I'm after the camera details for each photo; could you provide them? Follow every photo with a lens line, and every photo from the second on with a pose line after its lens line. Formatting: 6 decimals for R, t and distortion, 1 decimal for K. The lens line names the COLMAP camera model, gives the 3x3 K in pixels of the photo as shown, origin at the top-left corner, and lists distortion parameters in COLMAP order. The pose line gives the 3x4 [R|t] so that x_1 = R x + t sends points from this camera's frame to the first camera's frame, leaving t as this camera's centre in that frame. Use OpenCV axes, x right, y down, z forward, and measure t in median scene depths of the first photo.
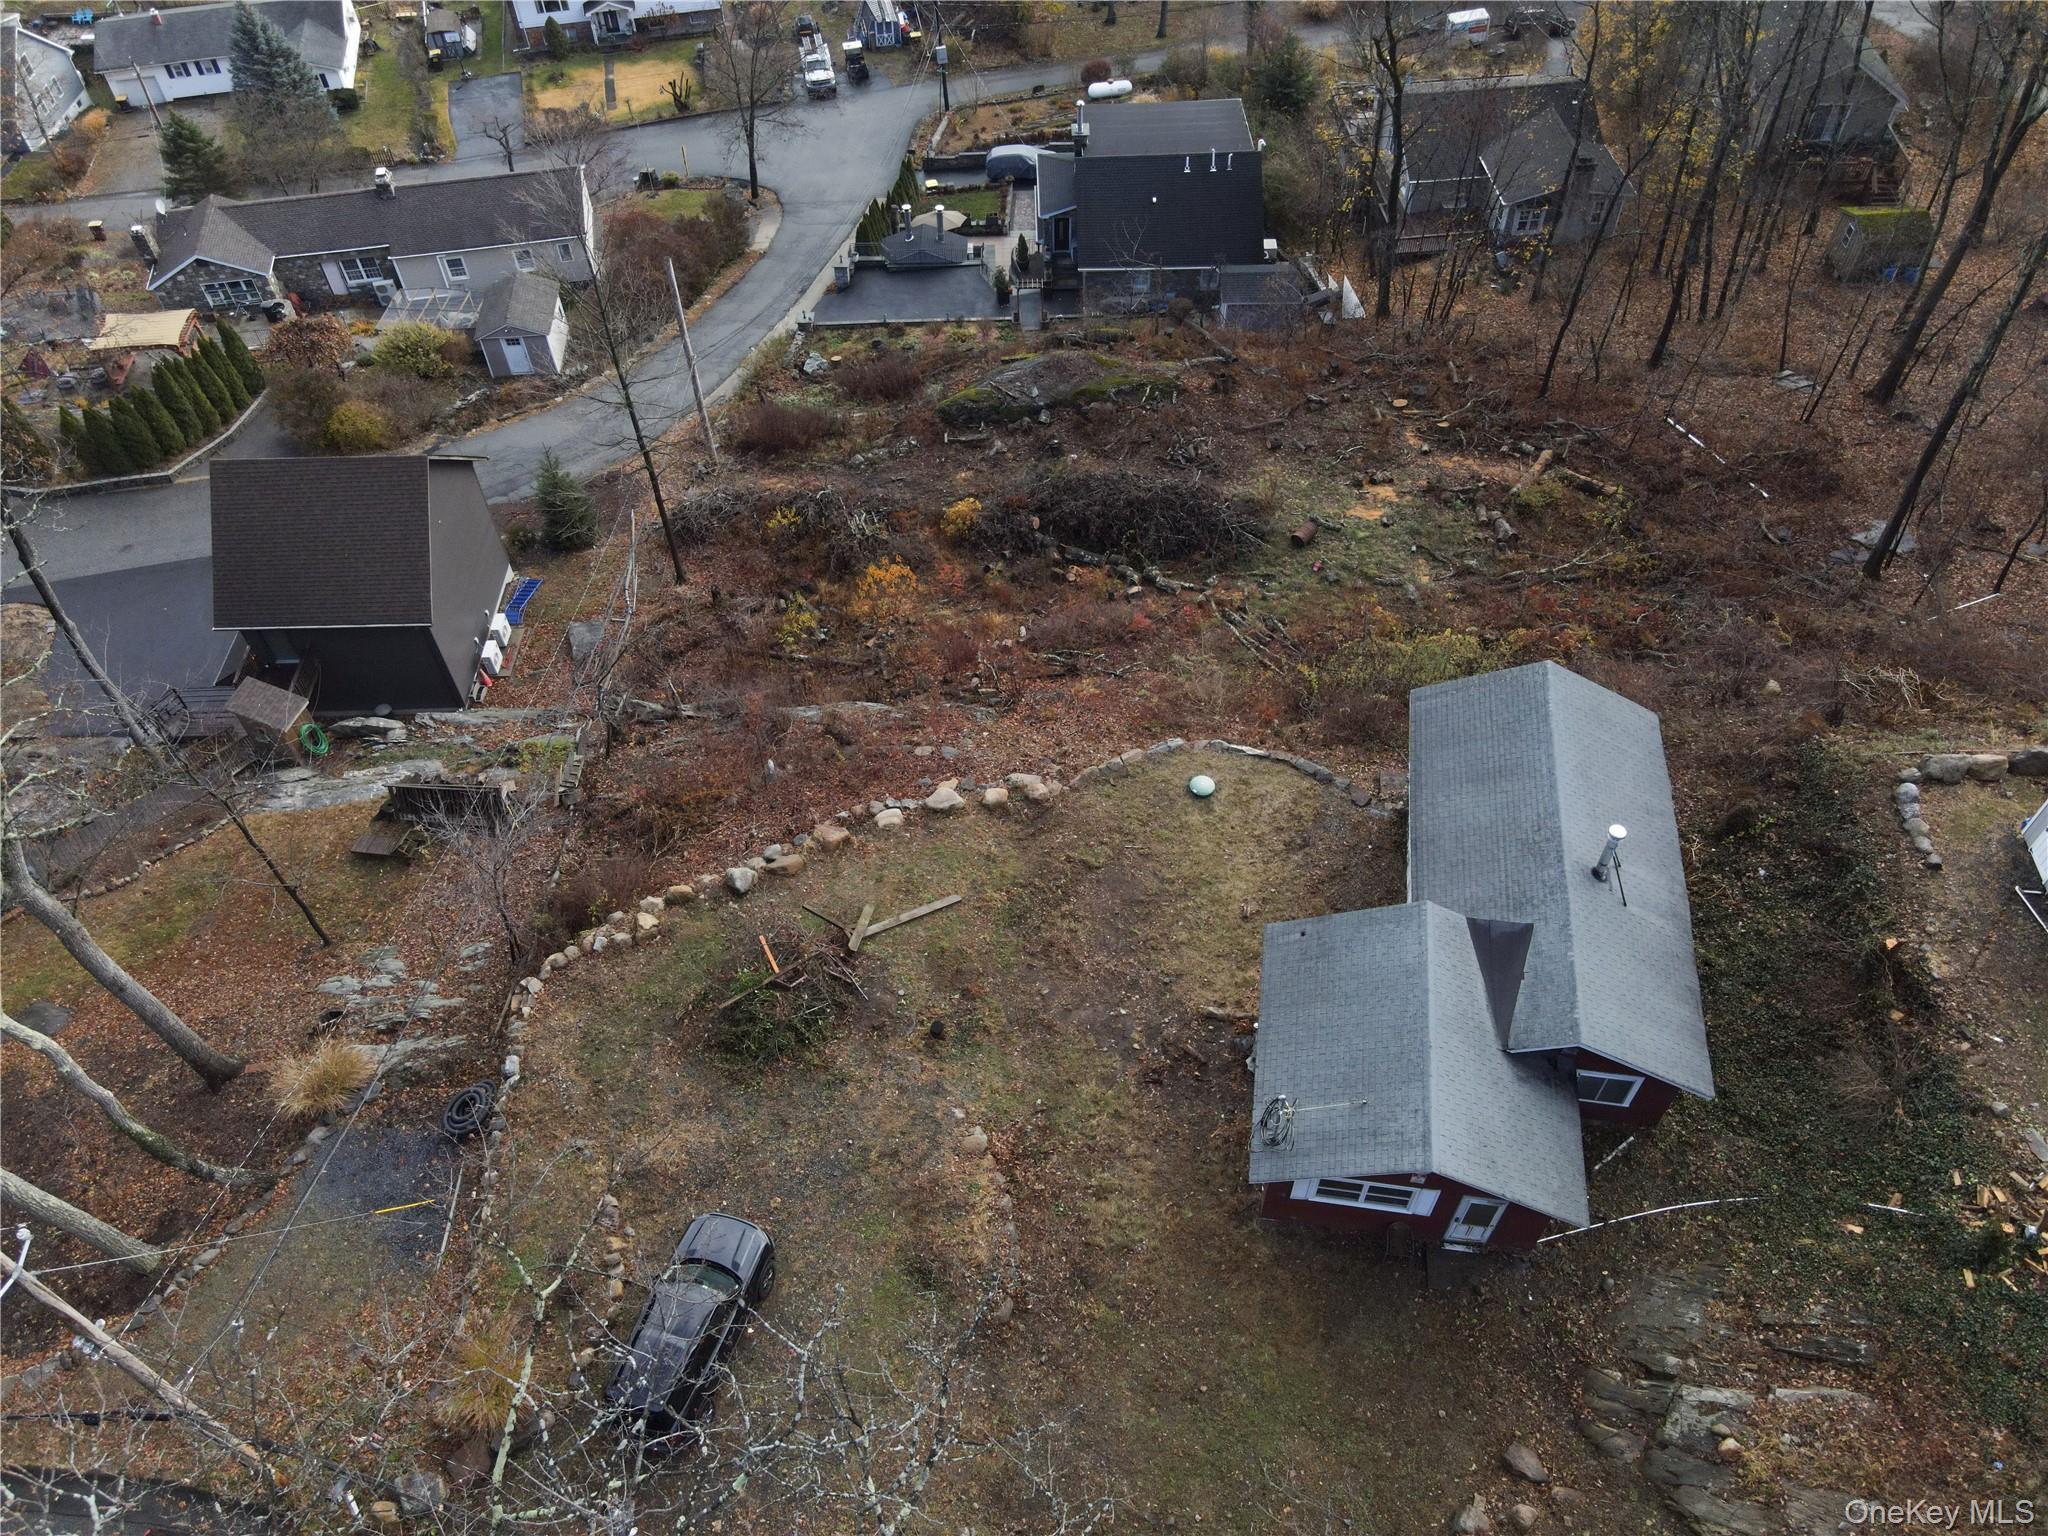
lens RADIAL K [[1517.6, 0, 1031.9], [0, 1517.6, 751.1], [0, 0, 1]] dist [-0.026476, 0.099388]
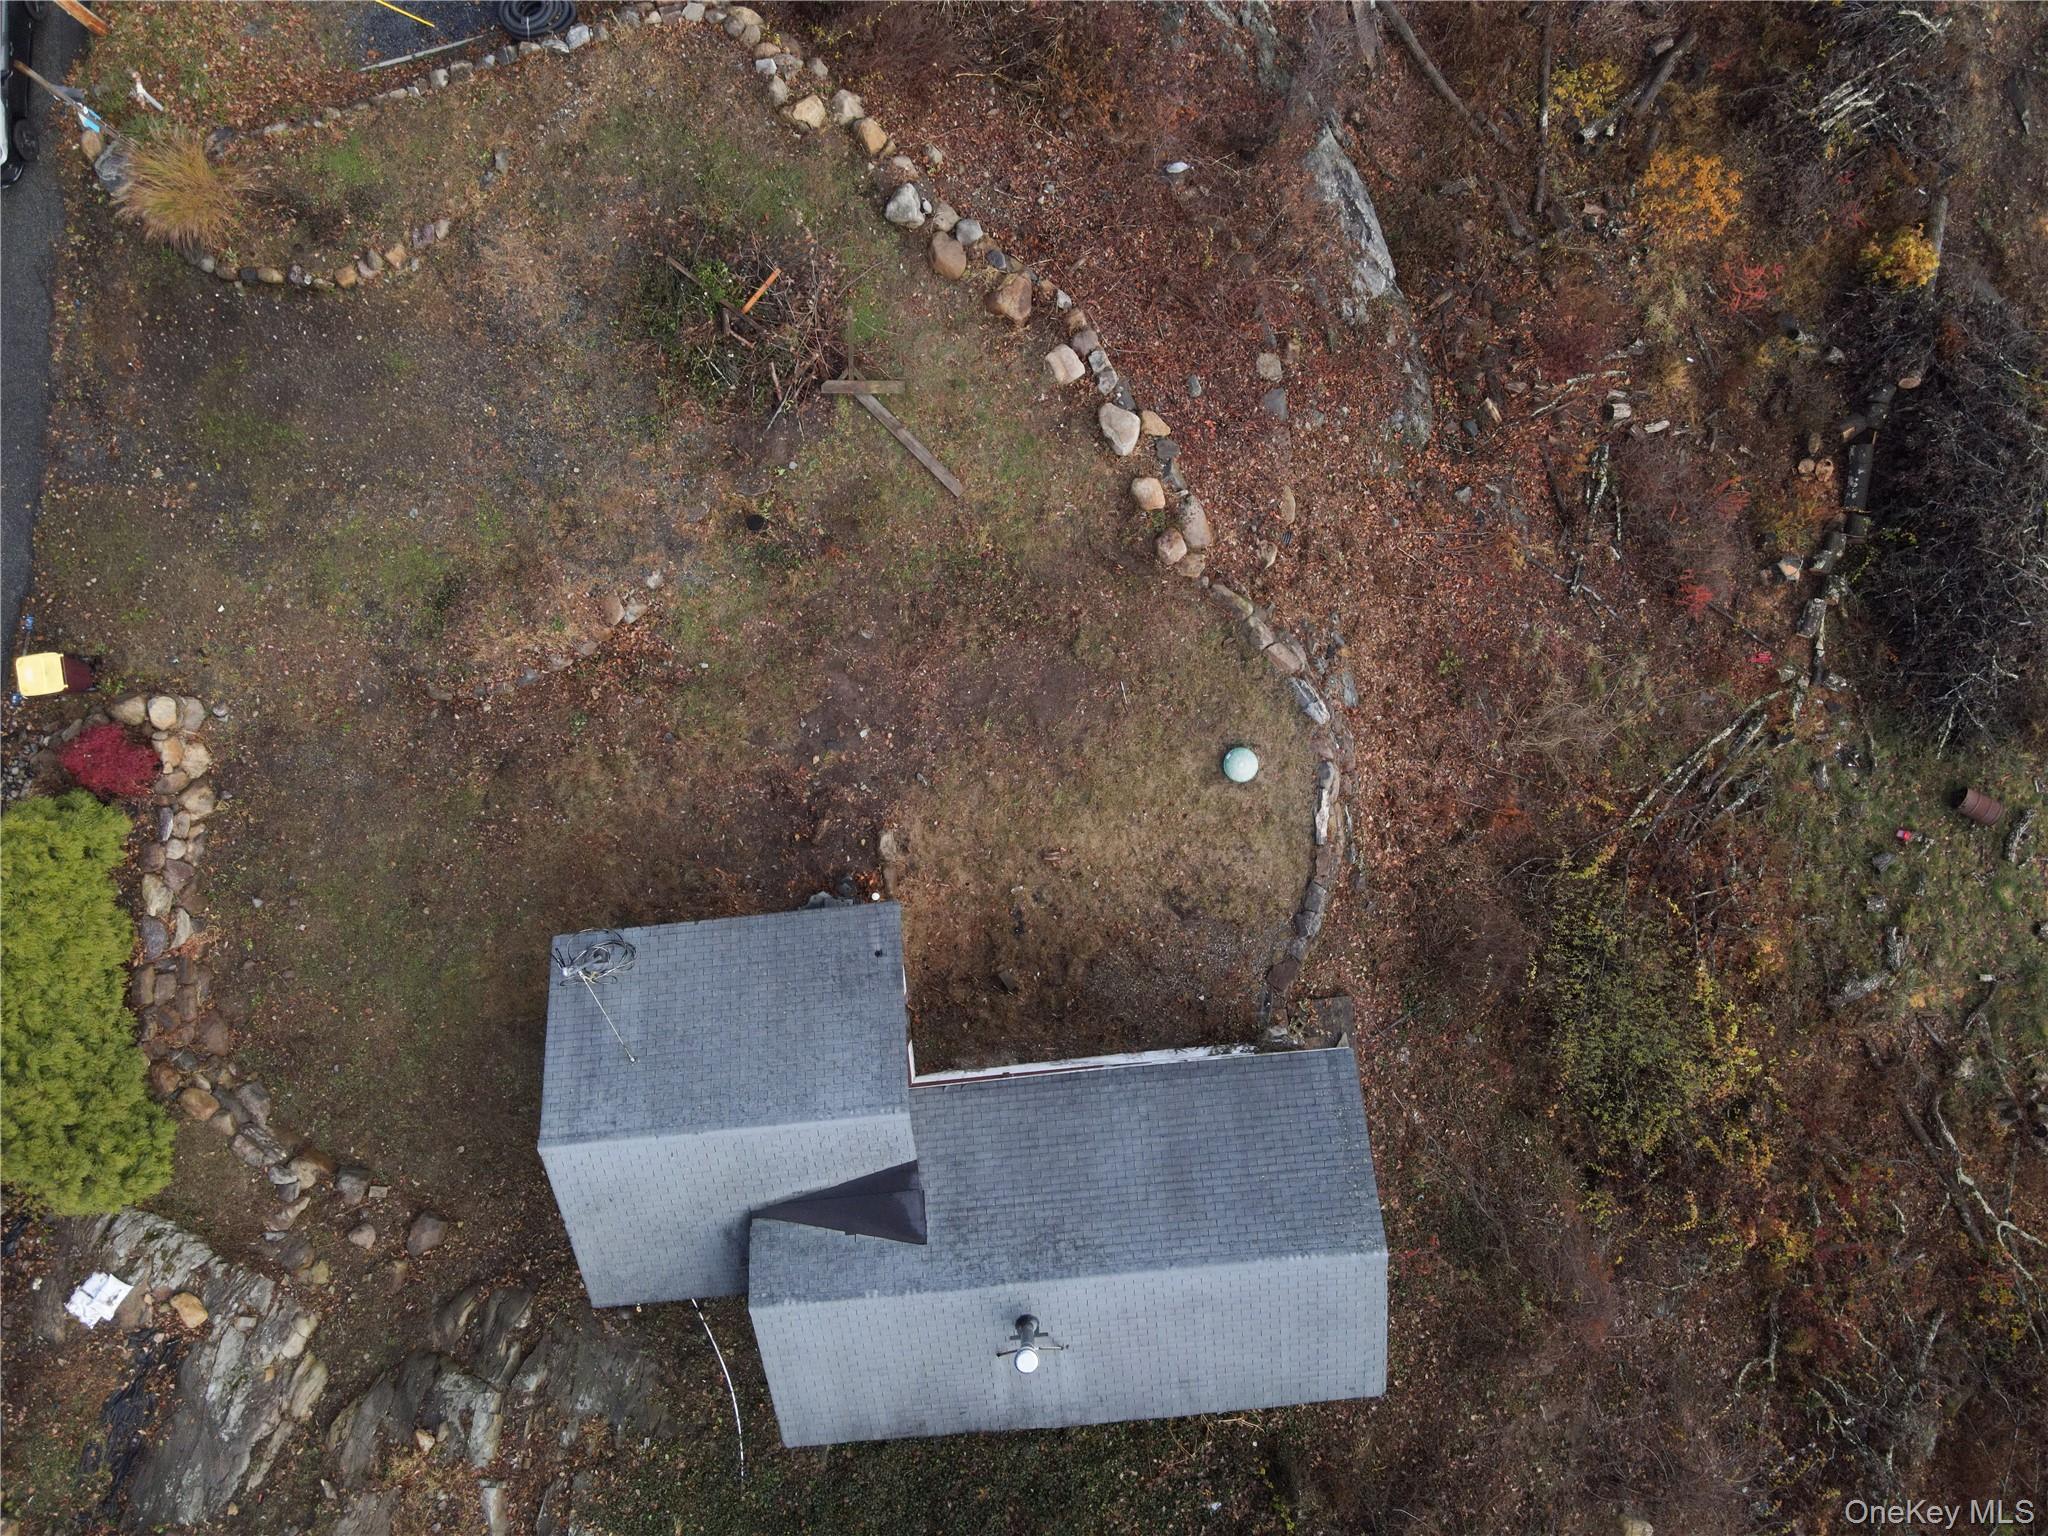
lens RADIAL K [[1517.6, 0, 1031.9], [0, 1517.6, 751.1], [0, 0, 1]] dist [-0.026476, 0.099388]
pose [[0.247172, 0.968696, 0.023105, 0.069550], [-0.734676, 0.171806, 0.656304, -0.411623], [0.631789, -0.179194, 0.754143, 0.421856]]
